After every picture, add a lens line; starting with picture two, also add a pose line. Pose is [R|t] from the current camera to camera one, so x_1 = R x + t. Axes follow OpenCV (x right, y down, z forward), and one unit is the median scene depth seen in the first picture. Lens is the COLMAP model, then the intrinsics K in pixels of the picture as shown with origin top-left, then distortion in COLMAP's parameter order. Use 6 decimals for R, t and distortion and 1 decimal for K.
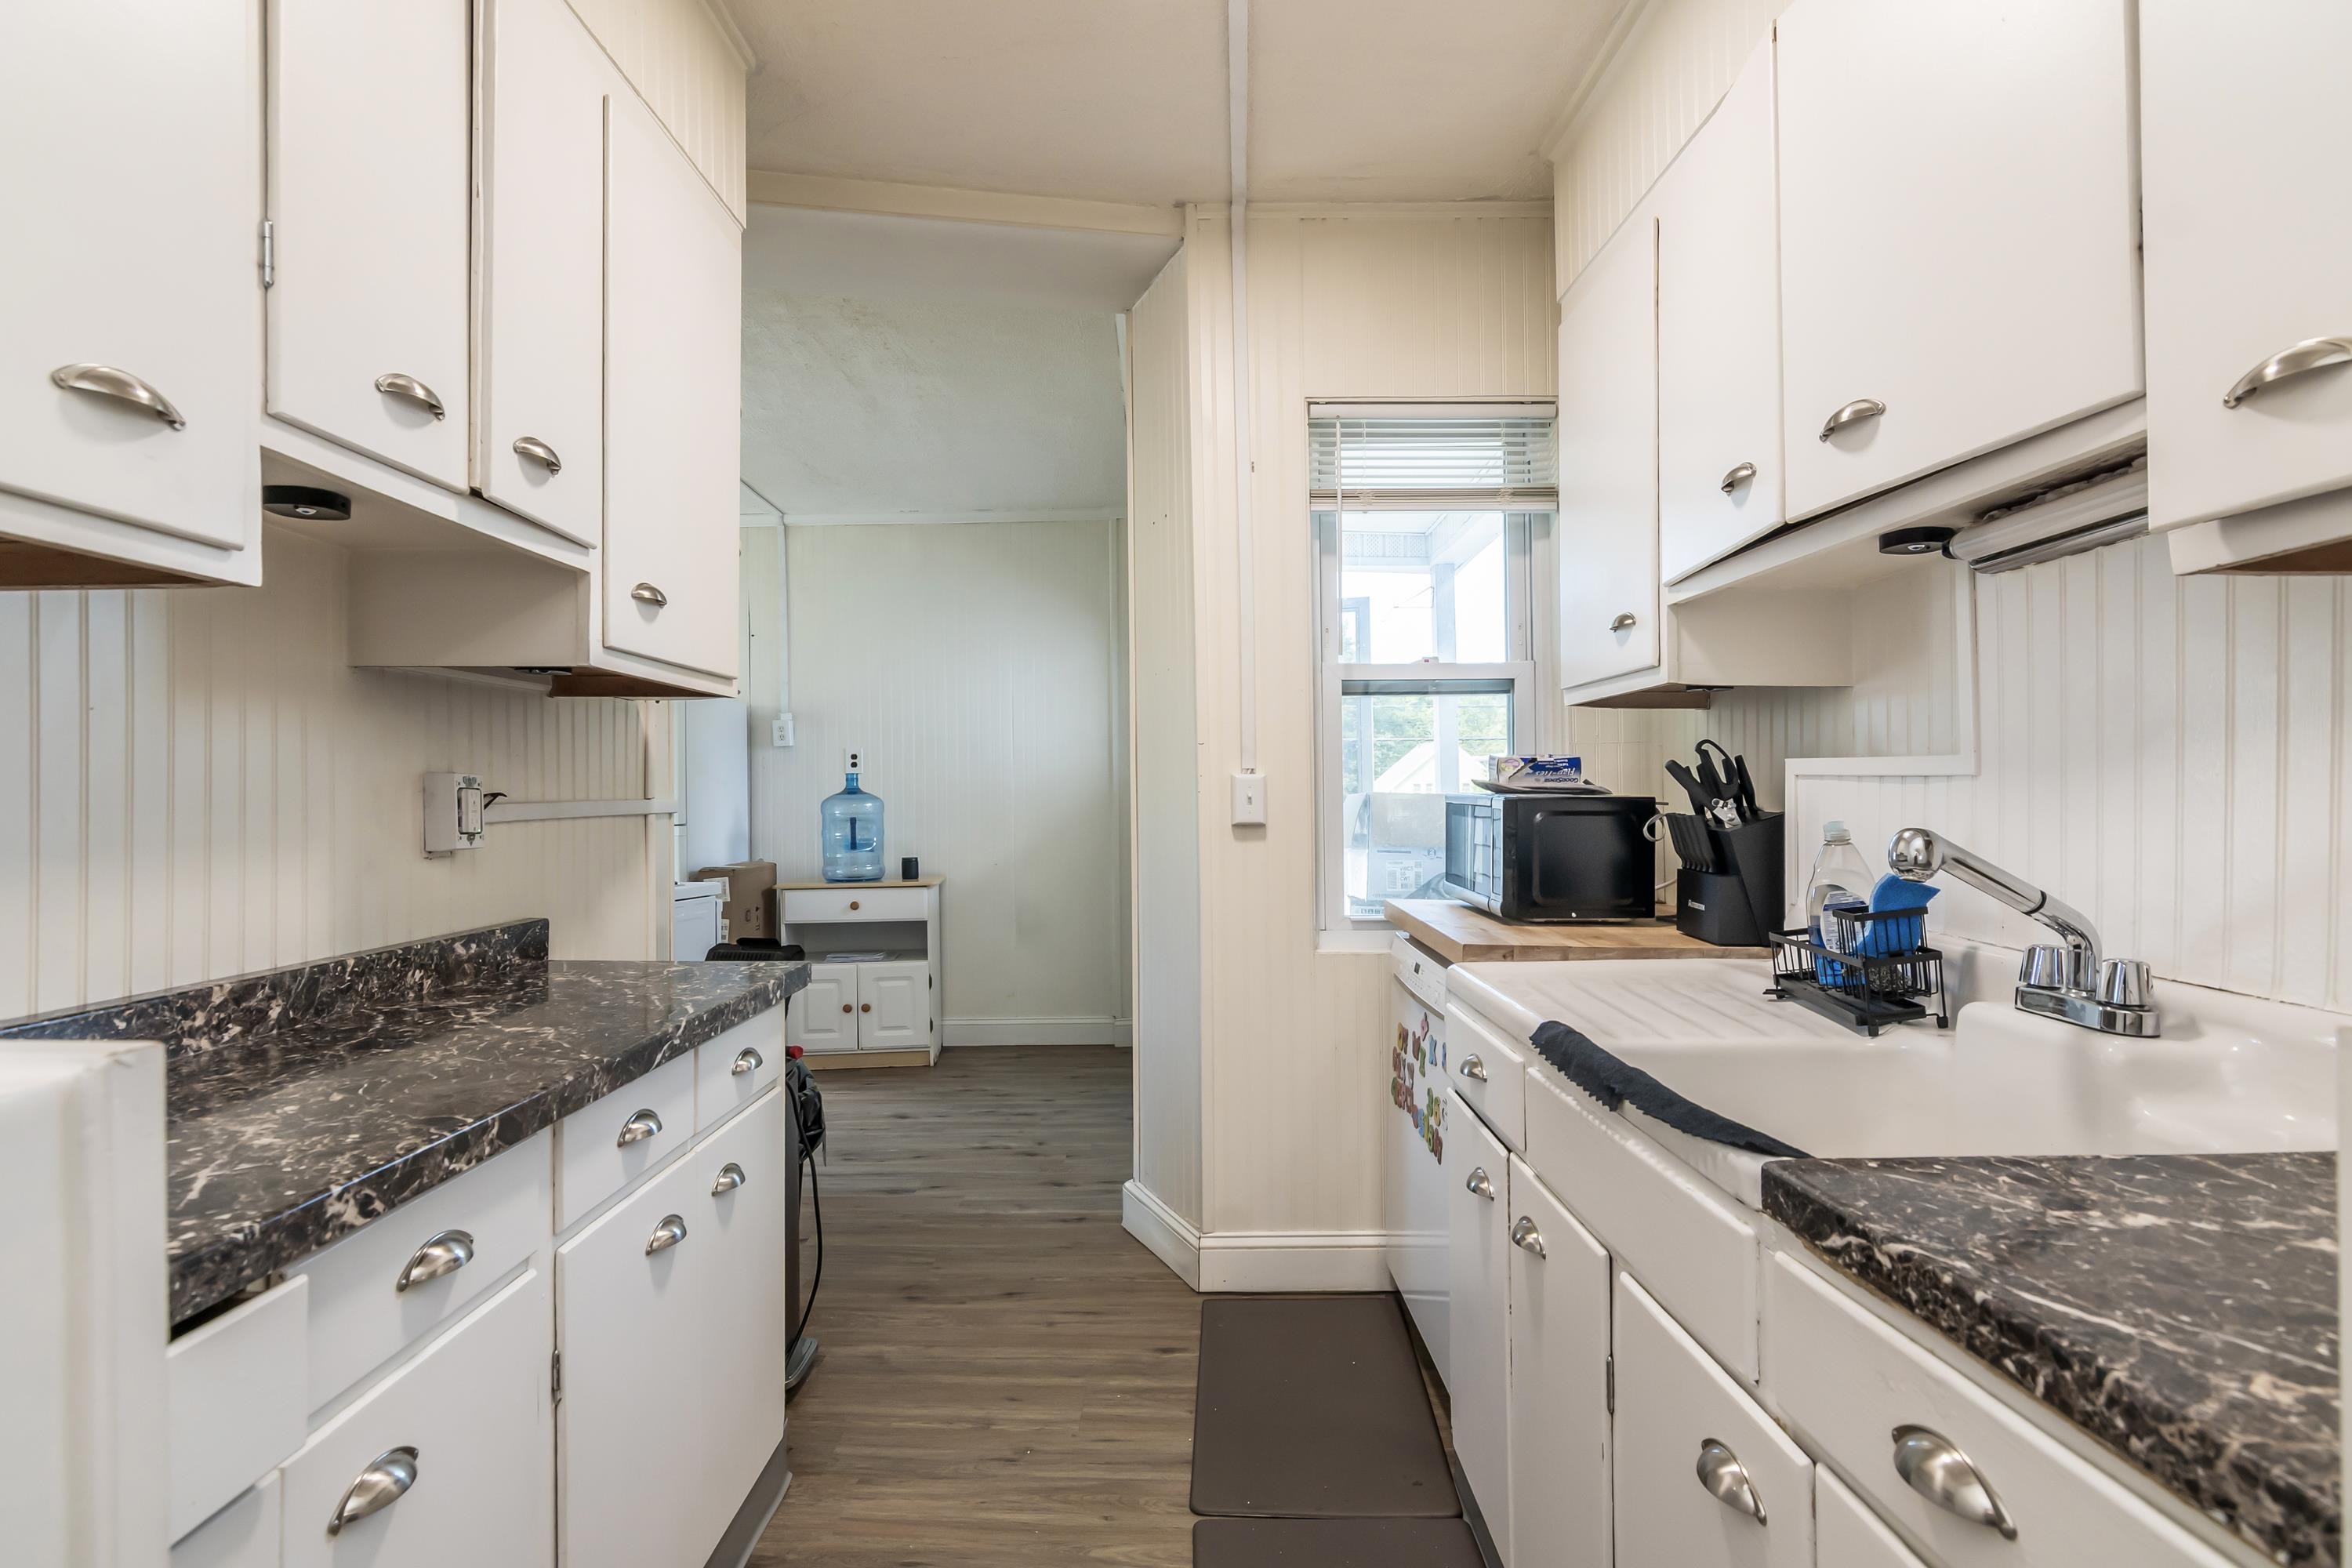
lens RADIAL K [[1097.5, 0, 1176.0], [0, 1097.5, 784.0], [0, 0, 1]] dist [-0.000796, 0.000032]
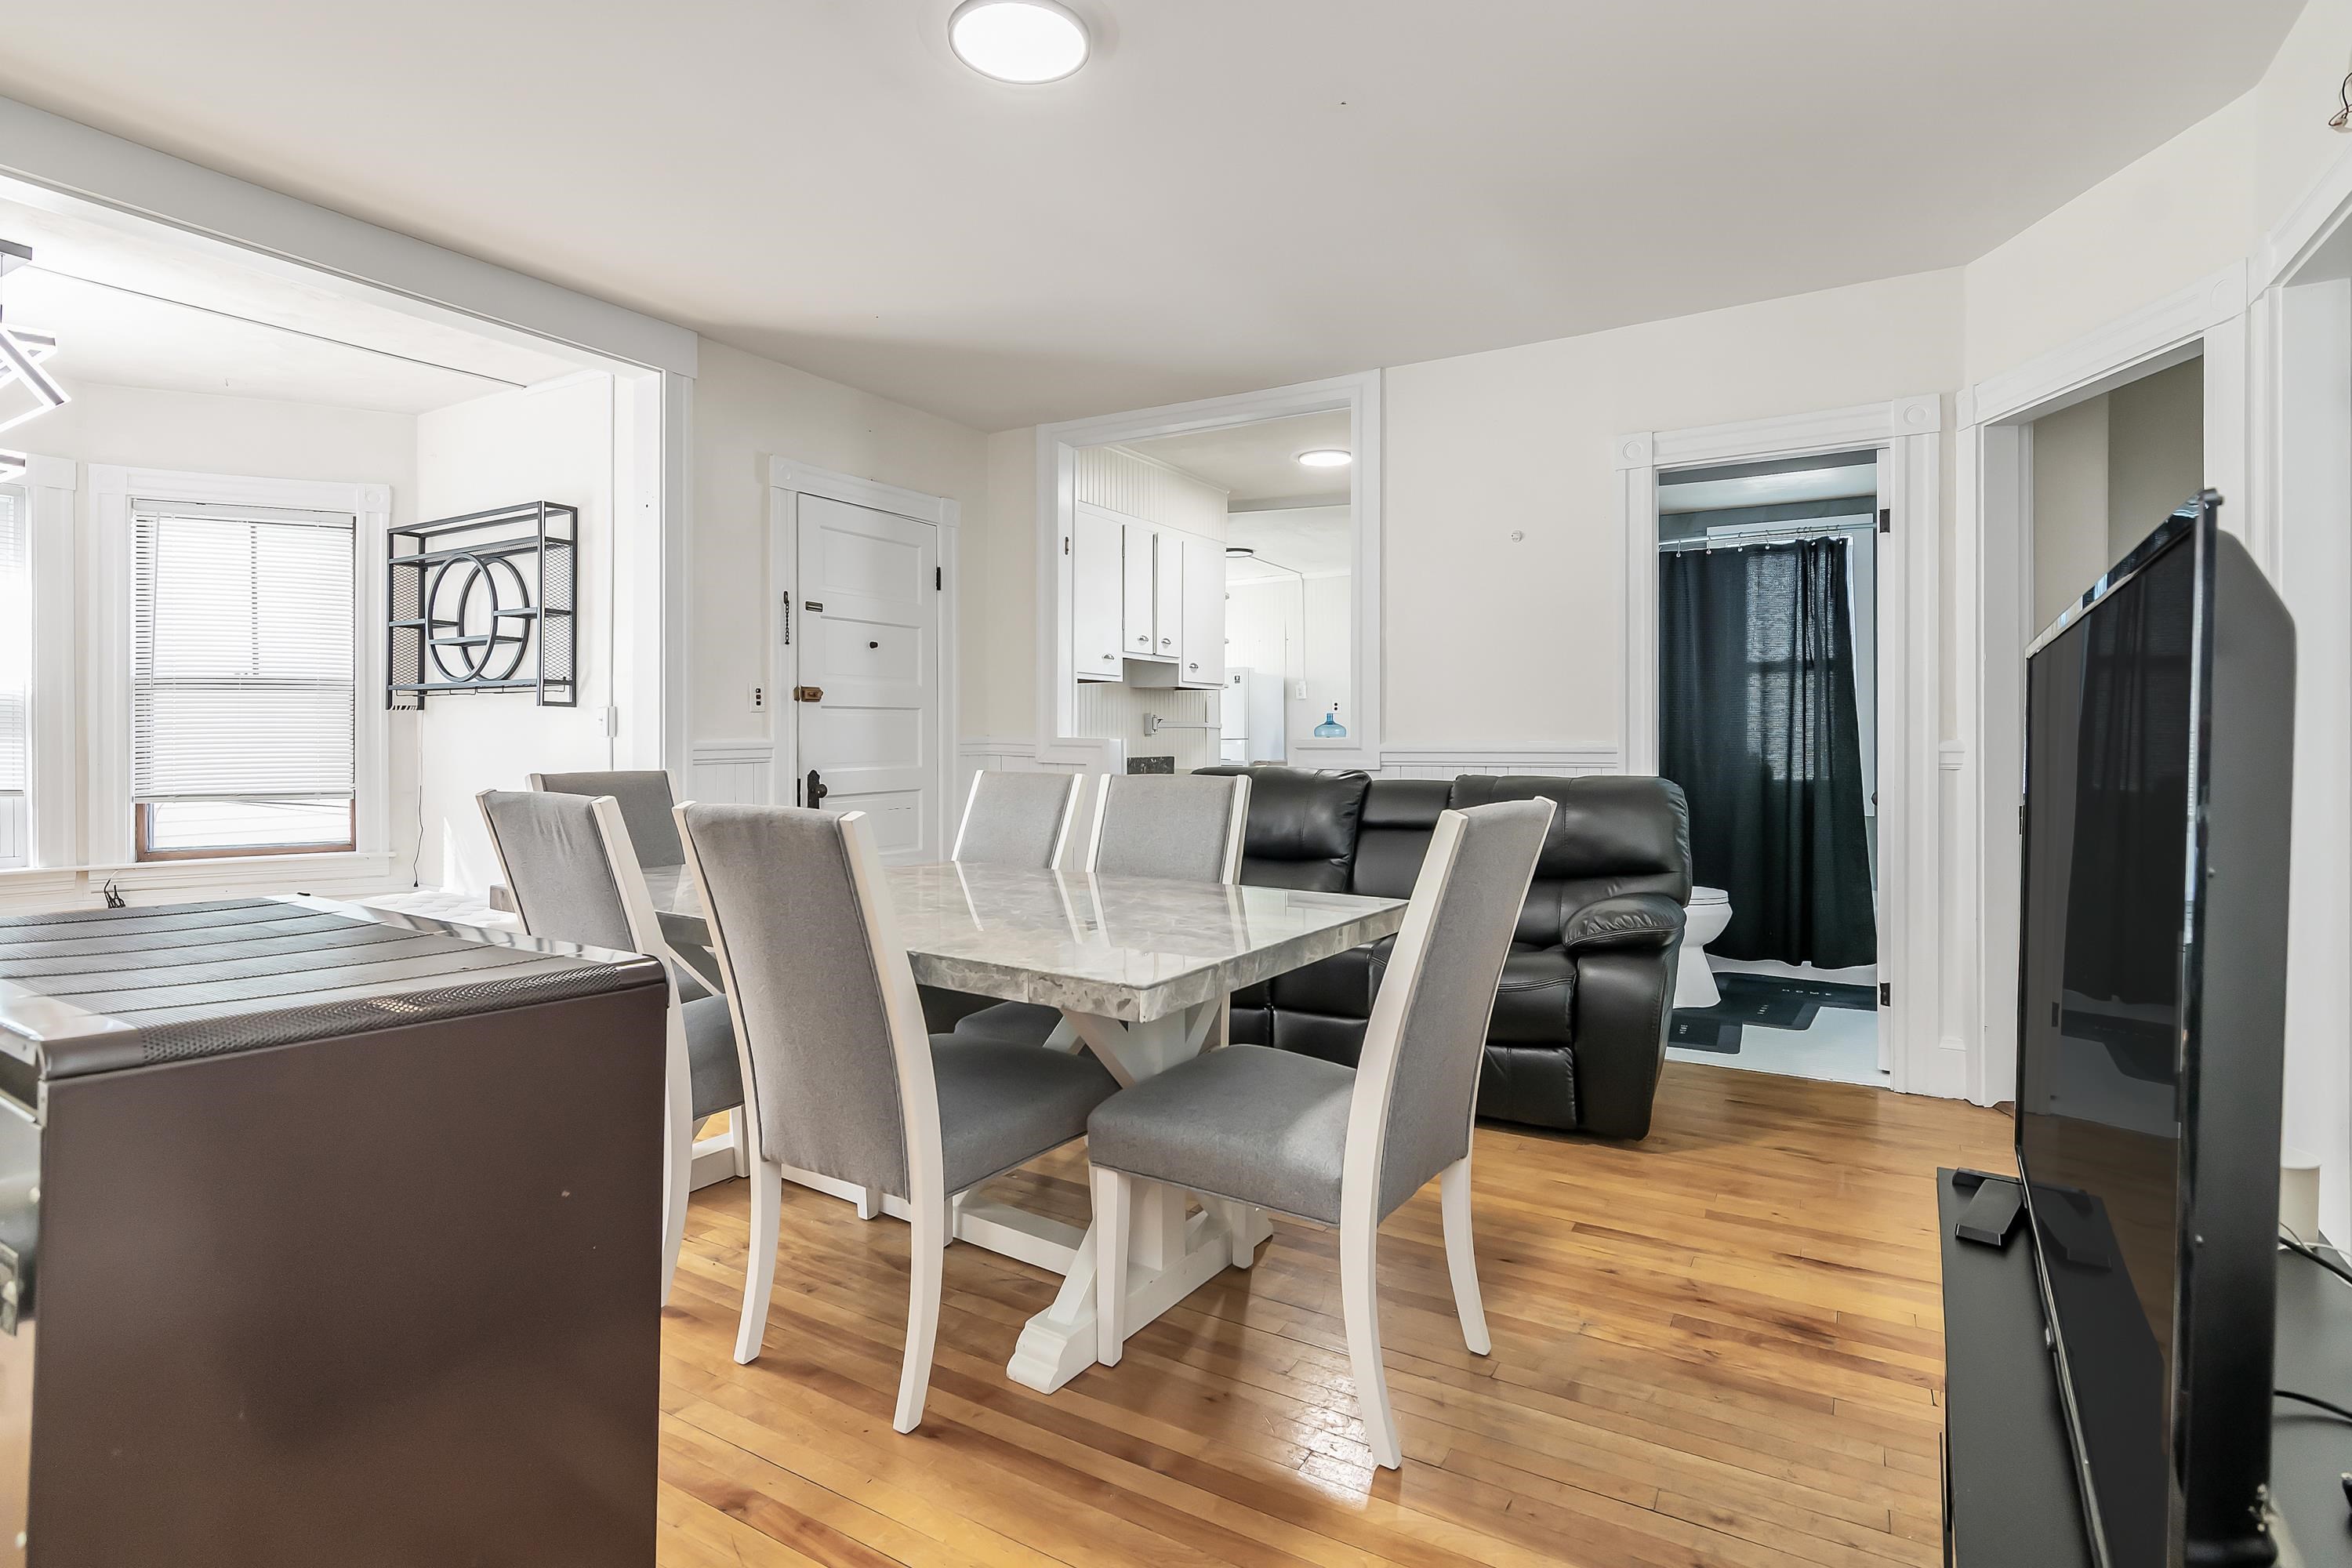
lens RADIAL K [[1121.4, 0, 1234.2], [0, 1121.4, 754.7], [0, 0, 1]] dist [-0.002392, 0.000582]
pose [[0.869523, 0.017957, -0.493567, 2.071279], [-0.004639, 0.999592, 0.028195, 0.031466], [0.493871, -0.022226, 0.869251, -3.064671]]
